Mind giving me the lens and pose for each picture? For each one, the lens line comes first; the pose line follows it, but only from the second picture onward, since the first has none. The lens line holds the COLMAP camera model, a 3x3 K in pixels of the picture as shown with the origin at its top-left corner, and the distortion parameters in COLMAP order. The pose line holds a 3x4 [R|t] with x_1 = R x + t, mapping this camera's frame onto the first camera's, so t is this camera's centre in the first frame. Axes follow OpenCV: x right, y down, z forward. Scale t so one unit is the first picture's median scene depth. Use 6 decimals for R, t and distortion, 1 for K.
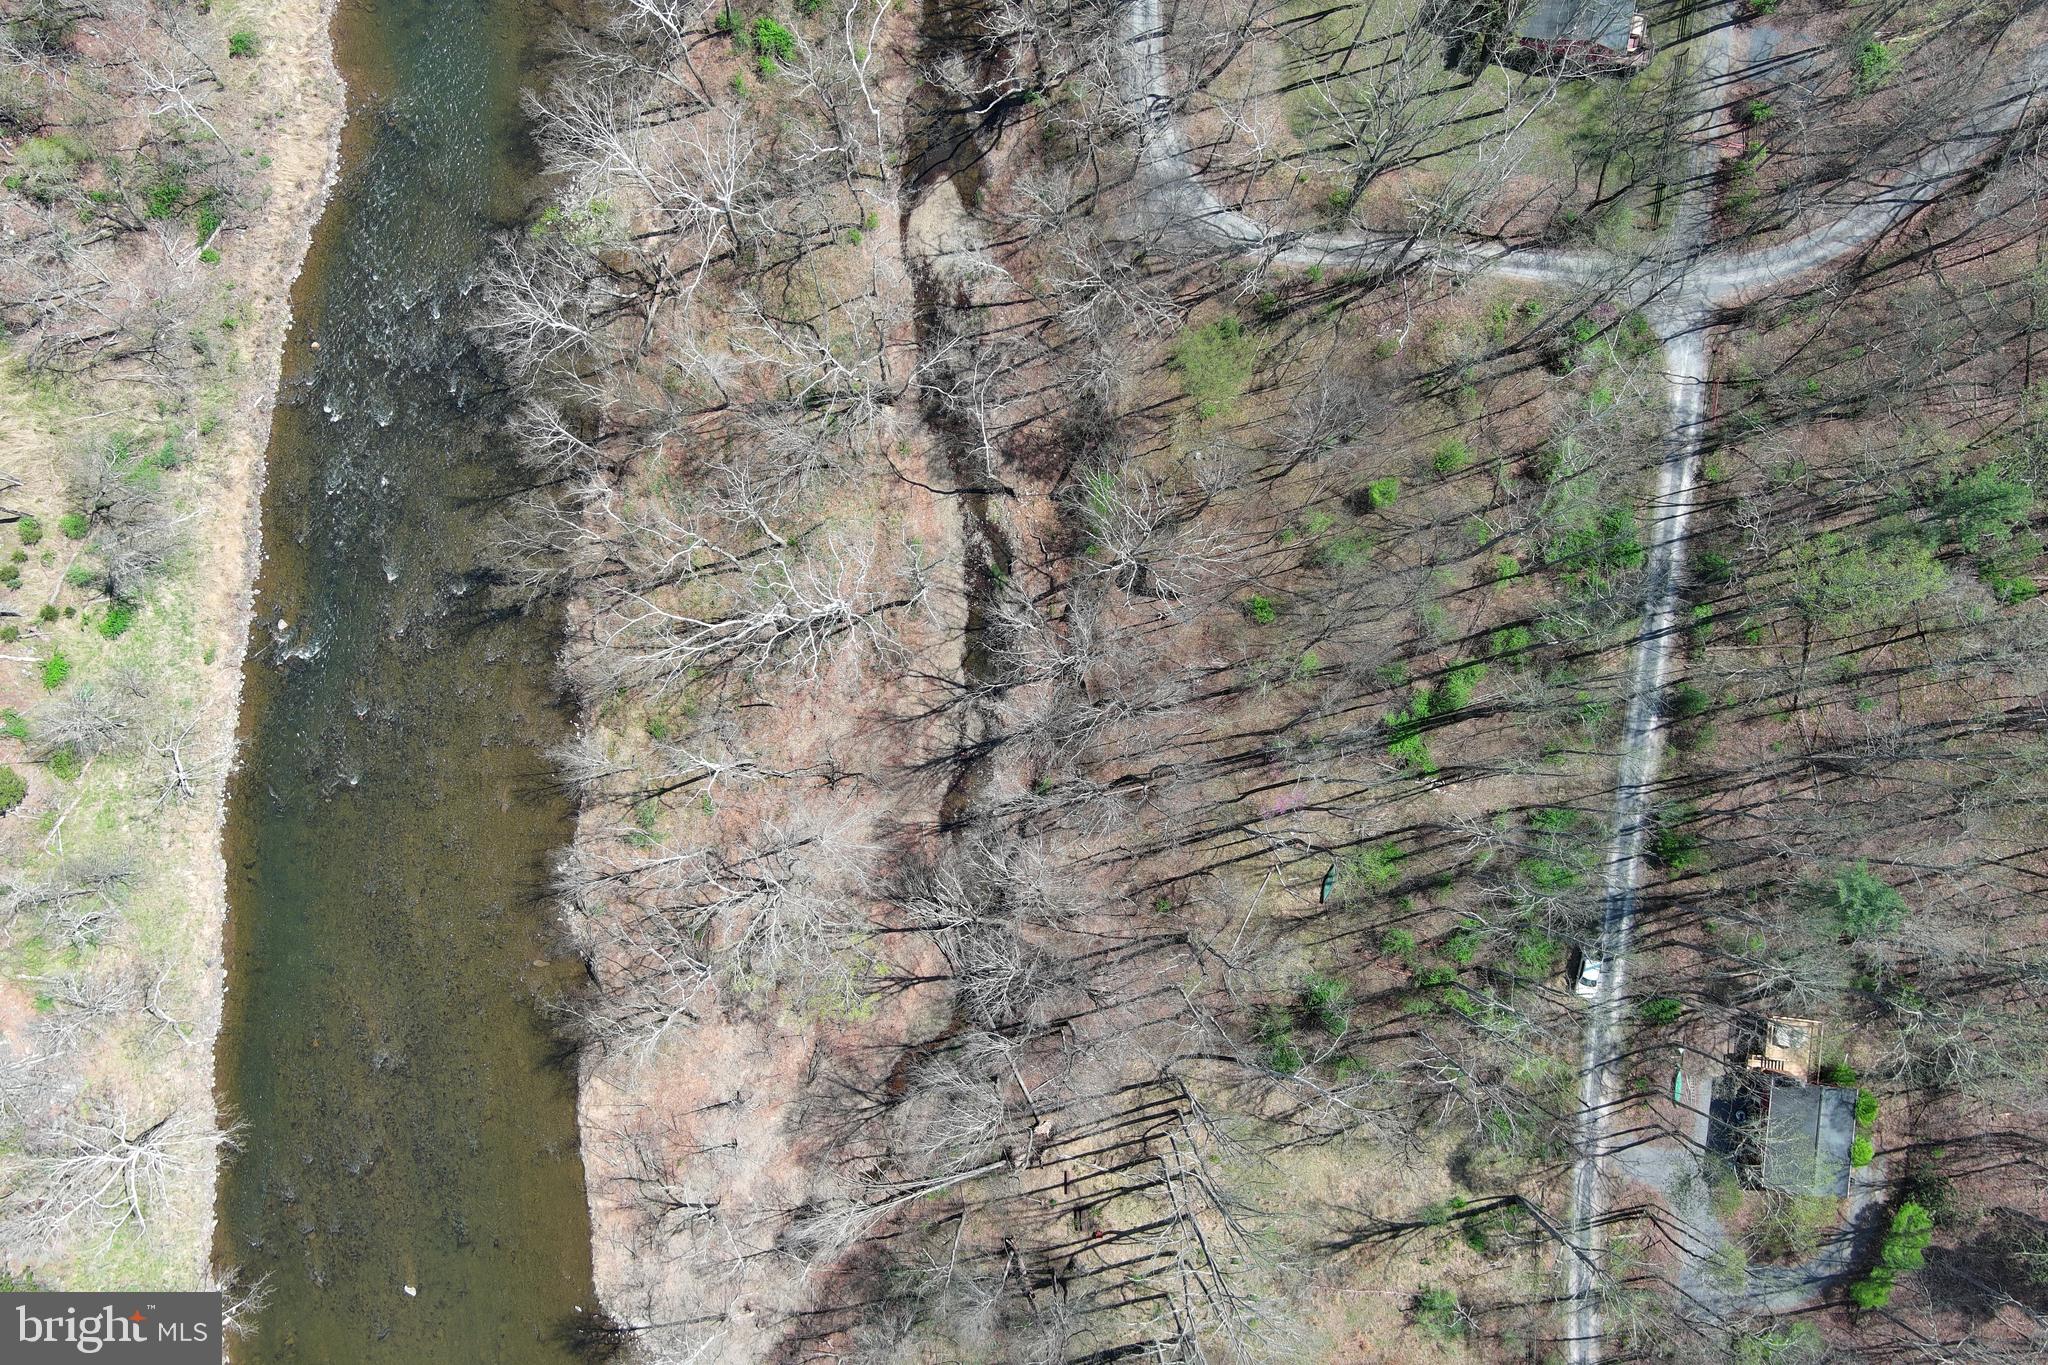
lens RADIAL K [[1519.9, 0, 1016.6], [0, 1519.9, 702.3], [0, 0, 1]] dist [0.016070, -0.013441]
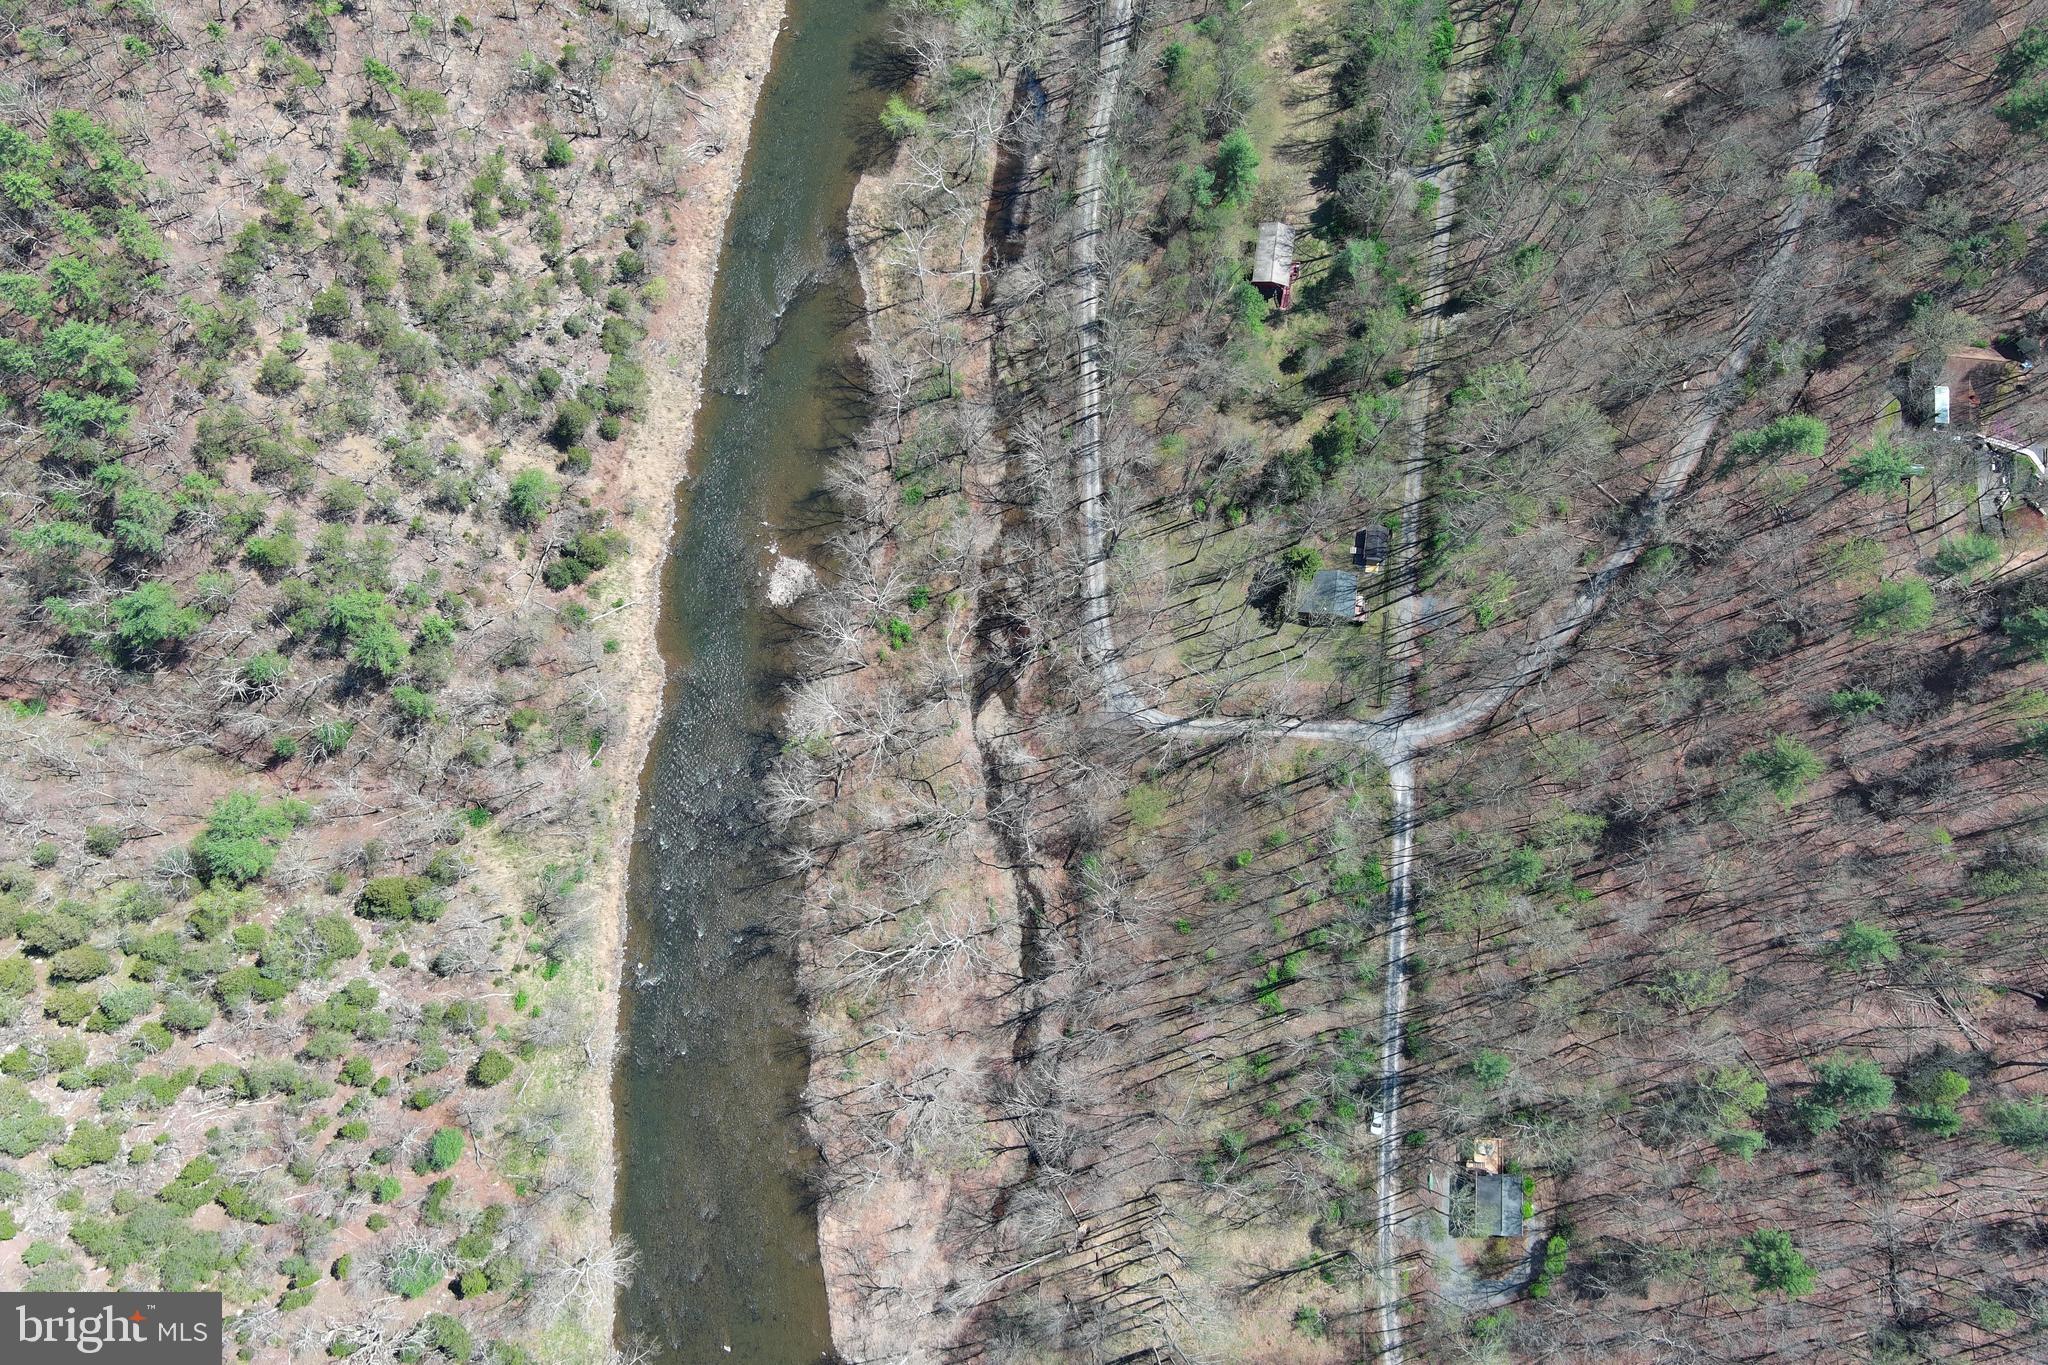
lens RADIAL K [[1580.0, 0, 1020.8], [0, 1580.0, 689.4], [0, 0, 1]] dist [0.042303, -0.060960]
pose [[0.998299, -0.055906, 0.016558, -0.049332], [0.057682, 0.988400, -0.140495, -0.086357], [-0.008512, 0.141211, 0.989943, -0.915282]]
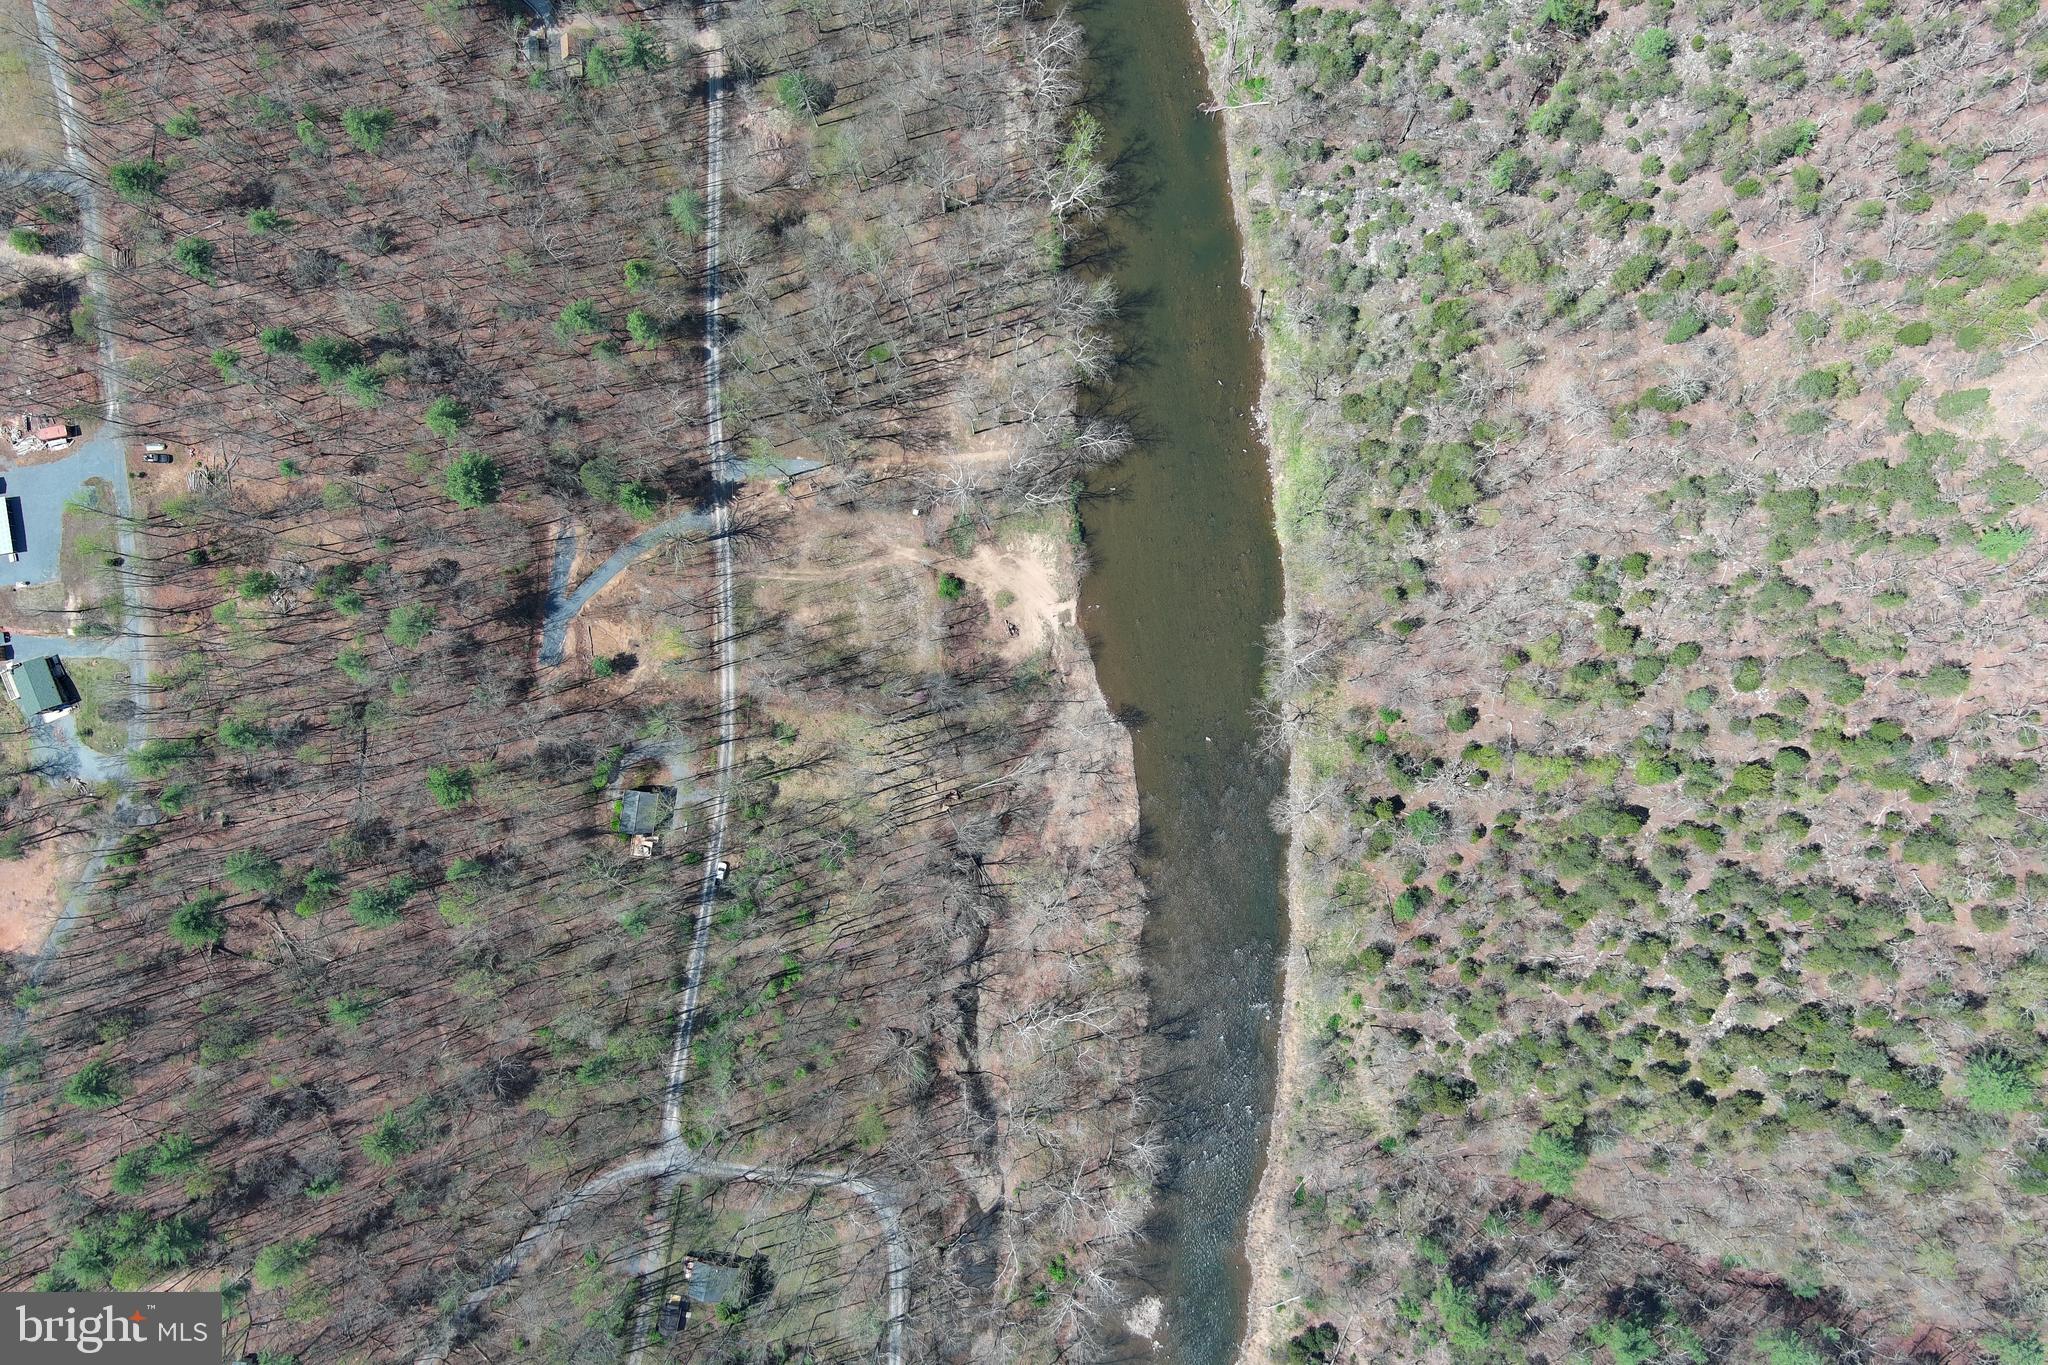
lens RADIAL K [[1580.0, 0, 1020.8], [0, 1580.0, 689.4], [0, 0, 1]] dist [0.042303, -0.060960]
pose [[-0.999957, -0.008209, 0.004218, -0.110154], [0.008450, -0.998130, 0.060548, 0.311504], [0.003713, 0.060581, 0.998156, -1.504601]]
